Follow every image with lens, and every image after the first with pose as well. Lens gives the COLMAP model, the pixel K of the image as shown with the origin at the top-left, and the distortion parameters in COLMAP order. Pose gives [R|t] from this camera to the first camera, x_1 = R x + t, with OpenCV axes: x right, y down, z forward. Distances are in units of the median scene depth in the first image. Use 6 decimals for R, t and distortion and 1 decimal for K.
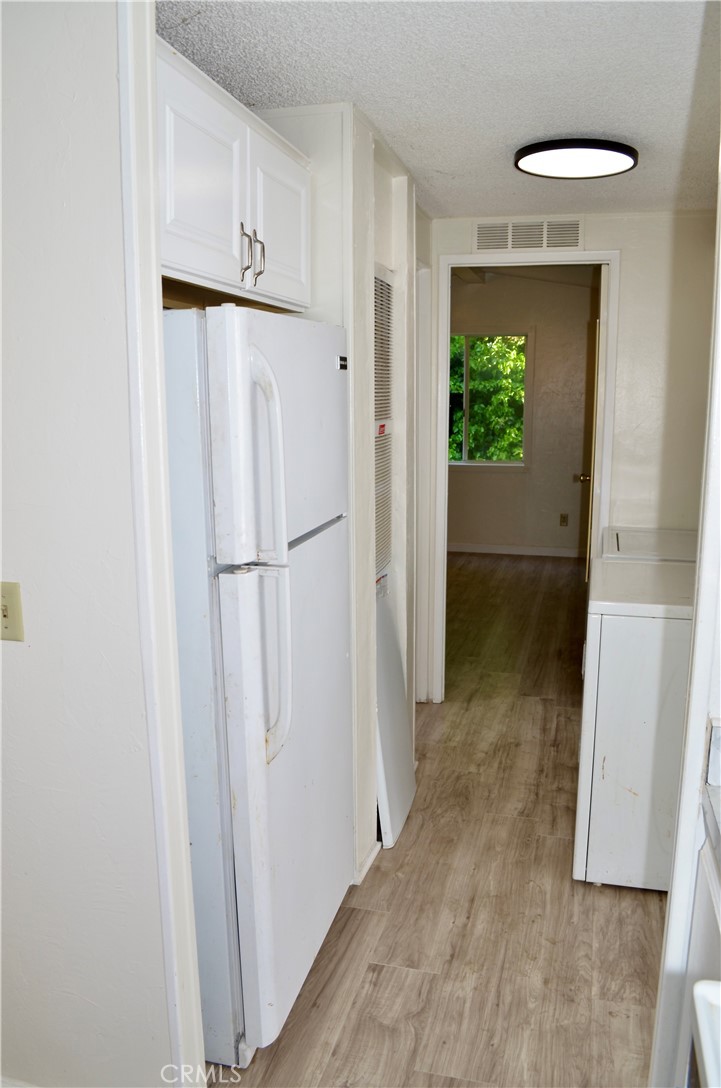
lens RADIAL K [[879.3, 0, 356.8], [0, 879.3, 554.0], [0, 0, 1]] dist [-0.081869, 0.014503]
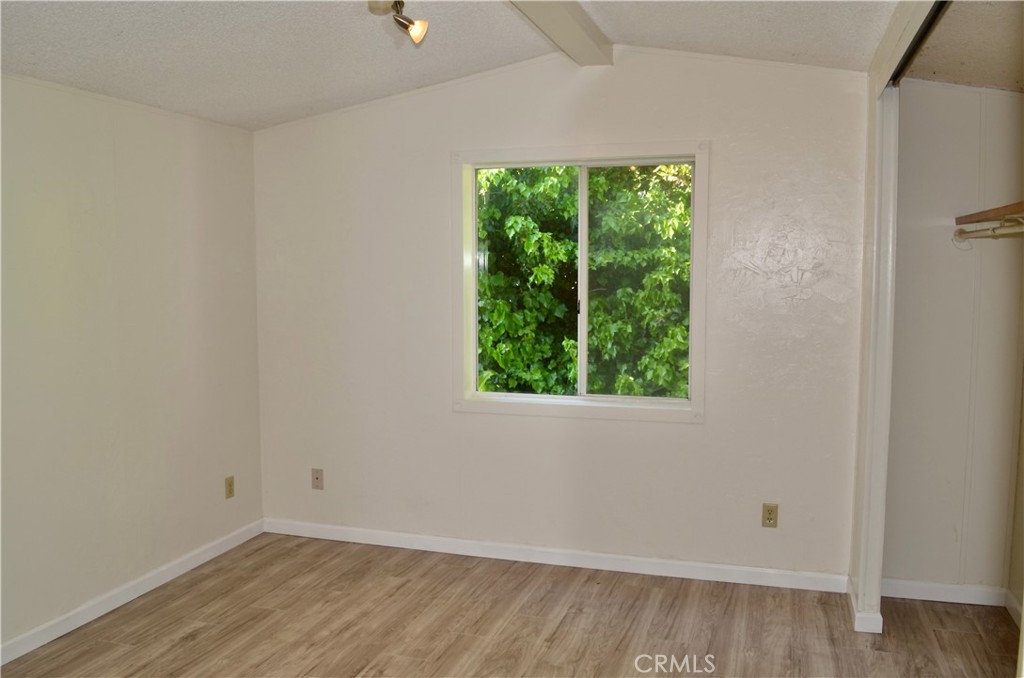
lens RADIAL K [[852.2, 0, 525.8], [0, 852.2, 339.9], [0, 0, 1]] dist [-0.074778, 0.002069]
pose [[0.999515, 0.004066, -0.030860, 0.218225], [-0.007047, 0.995247, -0.097124, -0.184670], [0.030319, 0.097294, 0.994794, 0.989631]]
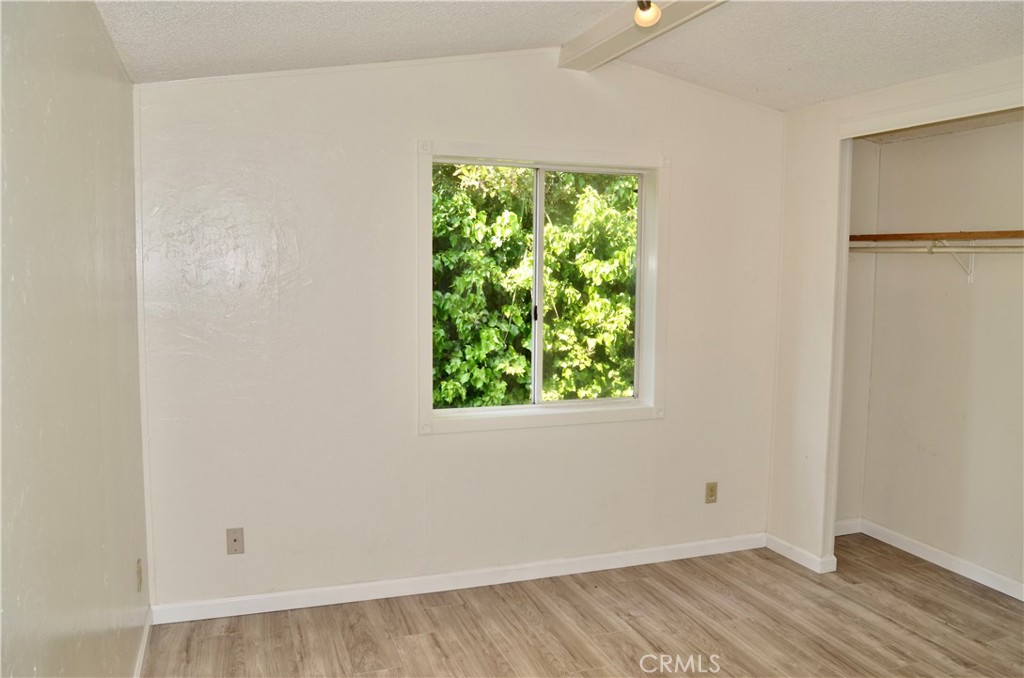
lens RADIAL K [[806.3, 0, 520.2], [0, 806.3, 339.8], [0, 0, 1]] dist [-0.083182, 0.014383]
pose [[0.813904, -0.043149, 0.579395, -0.337926], [0.095661, 0.993581, -0.060386, -0.239751], [-0.573070, 0.104574, 0.812807, 1.263499]]
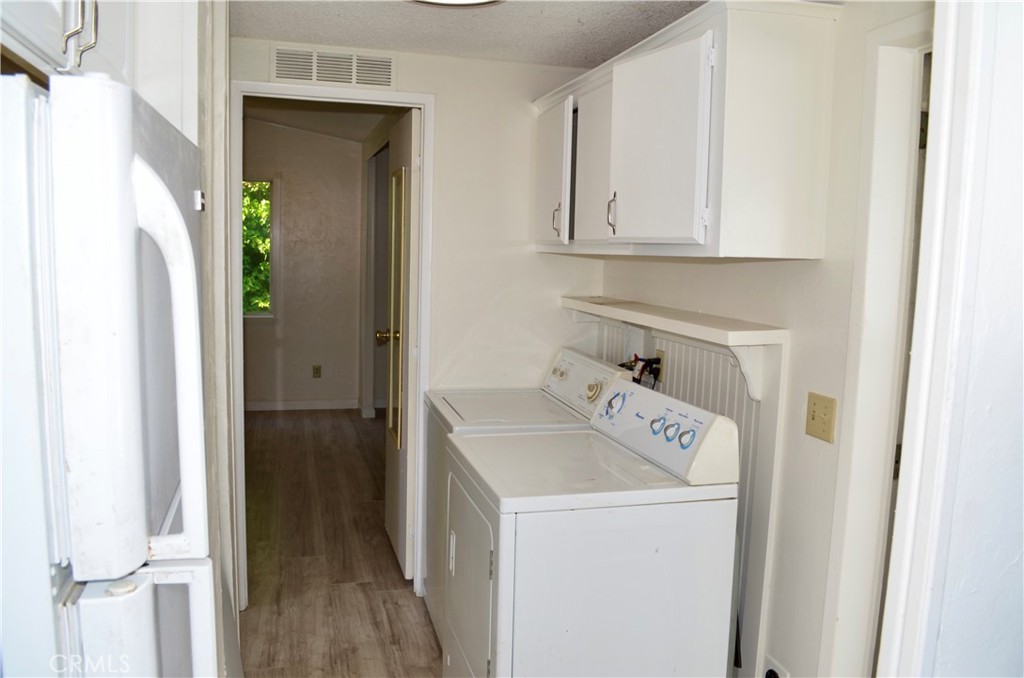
lens RADIAL K [[827.5, 0, 525.0], [0, 827.5, 339.3], [0, 0, 1]] dist [-0.081869, 0.014503]
pose [[0.855919, -0.032635, 0.516079, -0.072518], [0.064708, 0.996921, -0.044276, -0.038734], [-0.513045, 0.071292, 0.855396, 0.193094]]
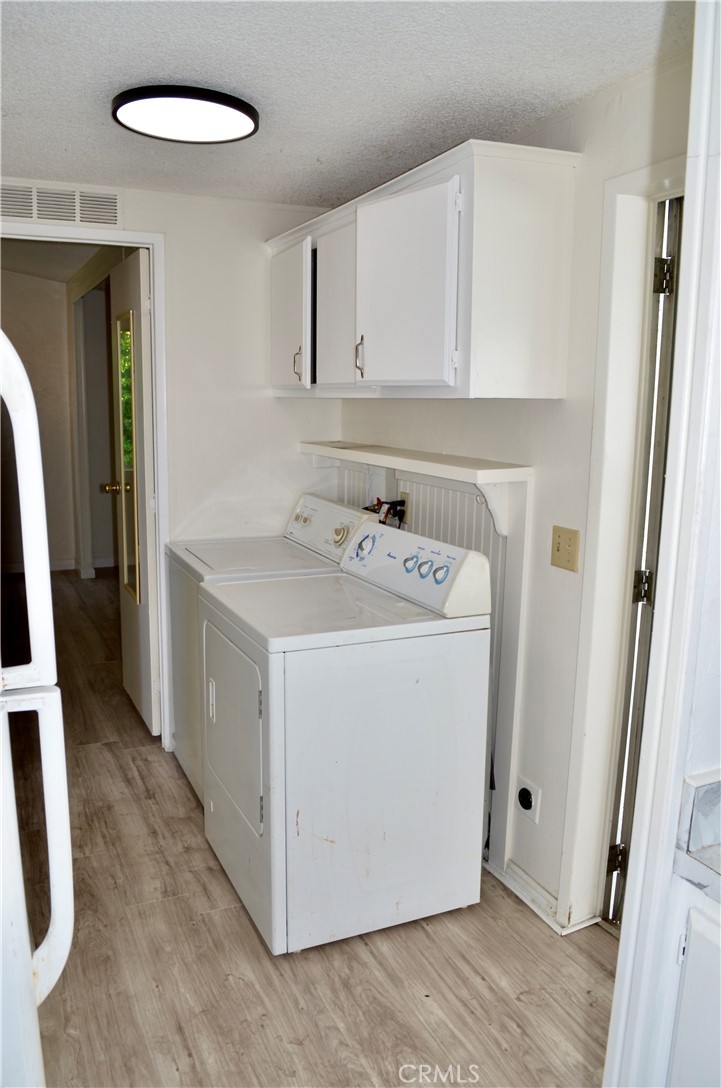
lens RADIAL K [[869.2, 0, 370.0], [0, 869.2, 554.6], [0, 0, 1]] dist [-0.085552, 0.014666]
pose [[0.765564, -0.105059, 0.634724, -0.118682], [0.101385, 0.993950, 0.042234, -0.034190], [-0.635321, 0.032019, 0.771584, 0.177179]]
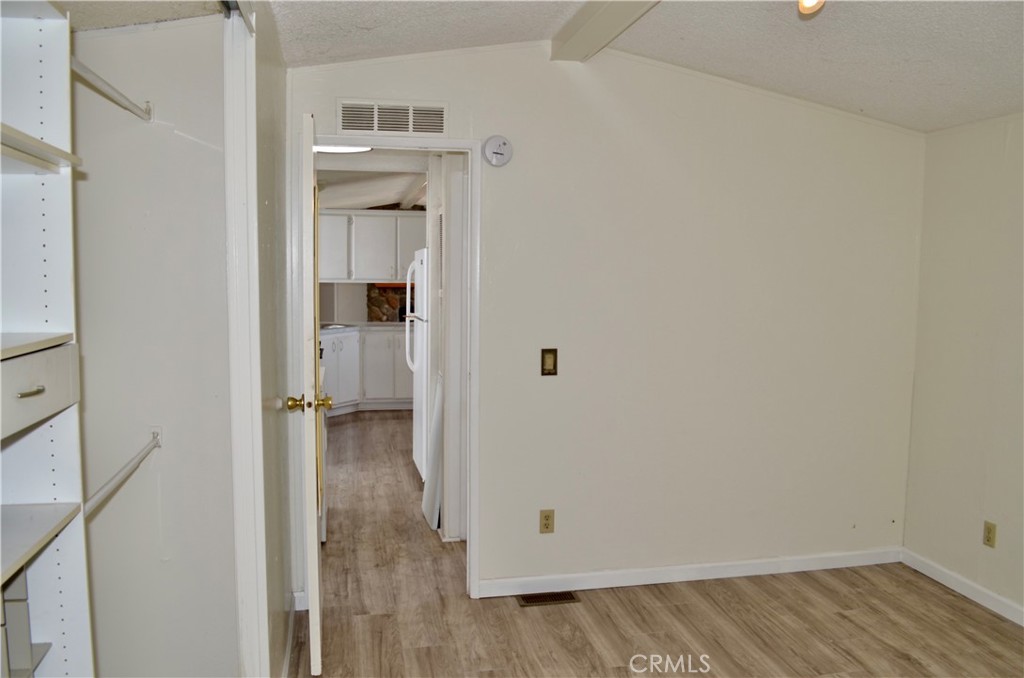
lens RADIAL K [[818.1, 0, 517.4], [0, 818.1, 340.7], [0, 0, 1]] dist [-0.085552, 0.014666]
pose [[-0.889897, 0.028735, -0.455255, 0.482073], [-0.095839, 0.963961, 0.248182, -0.351865], [0.445980, 0.264487, -0.855072, 1.848505]]
